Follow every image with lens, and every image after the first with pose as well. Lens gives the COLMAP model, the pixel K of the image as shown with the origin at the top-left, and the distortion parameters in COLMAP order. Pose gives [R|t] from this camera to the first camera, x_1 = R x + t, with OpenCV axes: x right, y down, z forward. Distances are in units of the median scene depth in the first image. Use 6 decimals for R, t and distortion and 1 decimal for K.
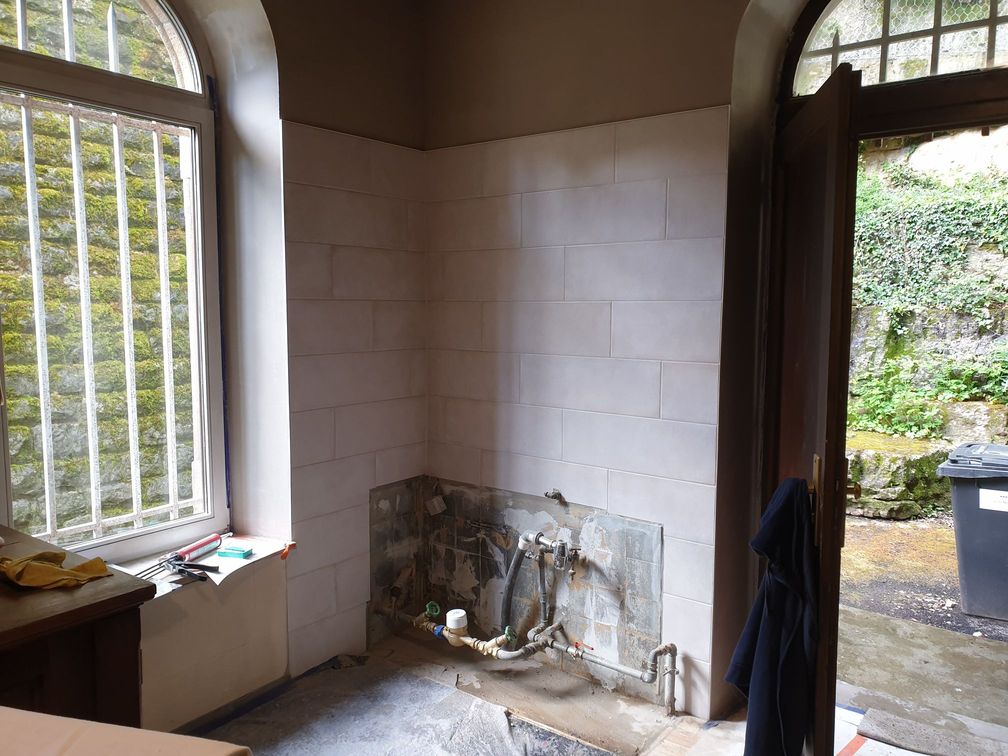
lens RADIAL K [[790.1, 0, 504.0], [0, 790.1, 378.0], [0, 0, 1]] dist [0.038832, 0.005580]
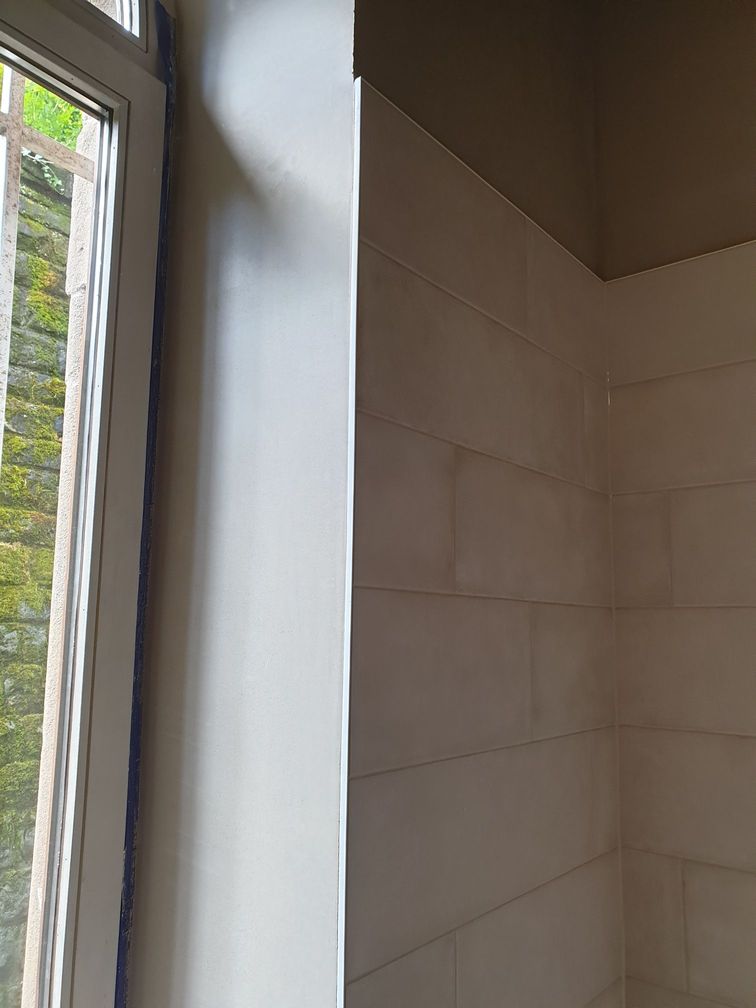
lens RADIAL K [[790.1, 0, 395.9], [0, 790.1, 509.3], [0, 0, 1]] dist [0.038832, 0.005580]
pose [[0.999964, 0.001874, -0.008321, -0.210358], [-0.003844, 0.969885, -0.243534, -0.044383], [0.007614, 0.243557, 0.969857, 0.569375]]
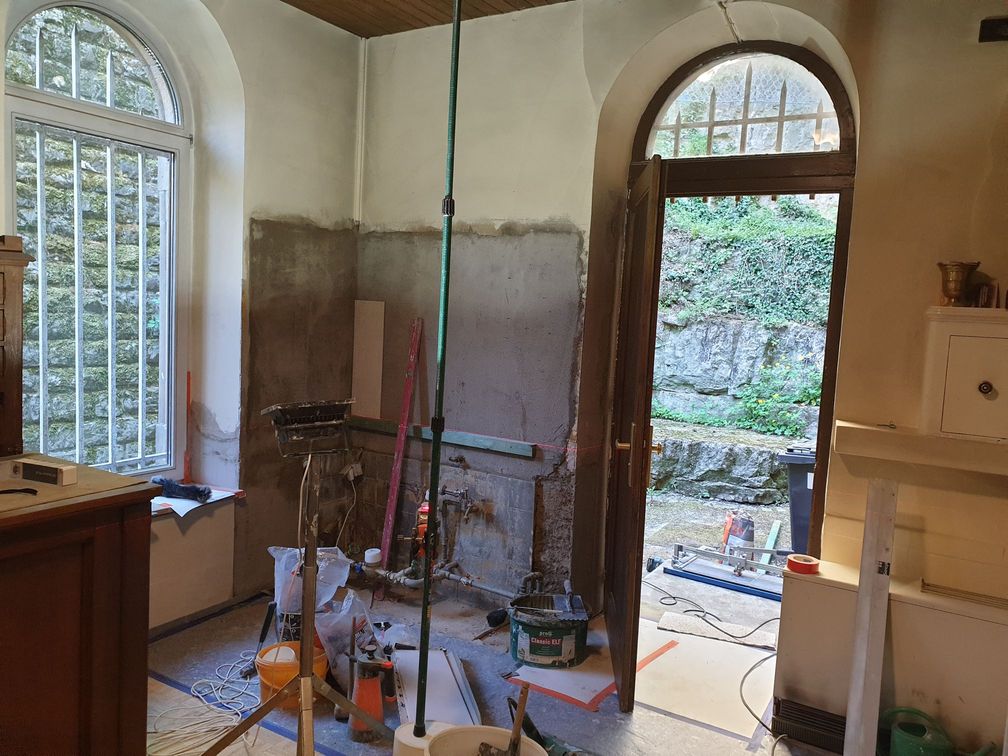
lens RADIAL K [[790.1, 0, 504.0], [0, 790.1, 378.0], [0, 0, 1]] dist [0.038832, 0.005580]
pose [[0.995956, 0.037419, 0.081674, 0.029047], [-0.037307, 0.999300, -0.002904, 0.018610], [-0.081726, -0.000155, 0.996655, -0.226187]]
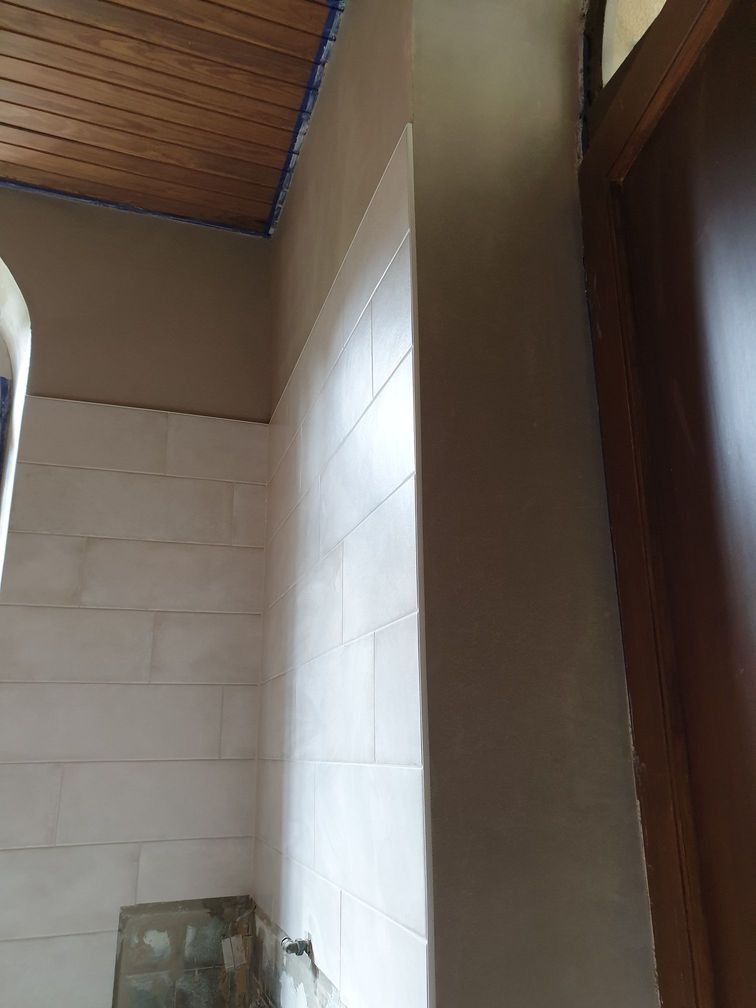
lens RADIAL K [[790.1, 0, 395.9], [0, 790.1, 509.3], [0, 0, 1]] dist [0.038832, 0.005580]
pose [[0.830653, -0.168783, -0.530592, 0.385414], [-0.041675, 0.931427, -0.361534, 0.062634], [0.555228, 0.322422, 0.766659, 0.494198]]
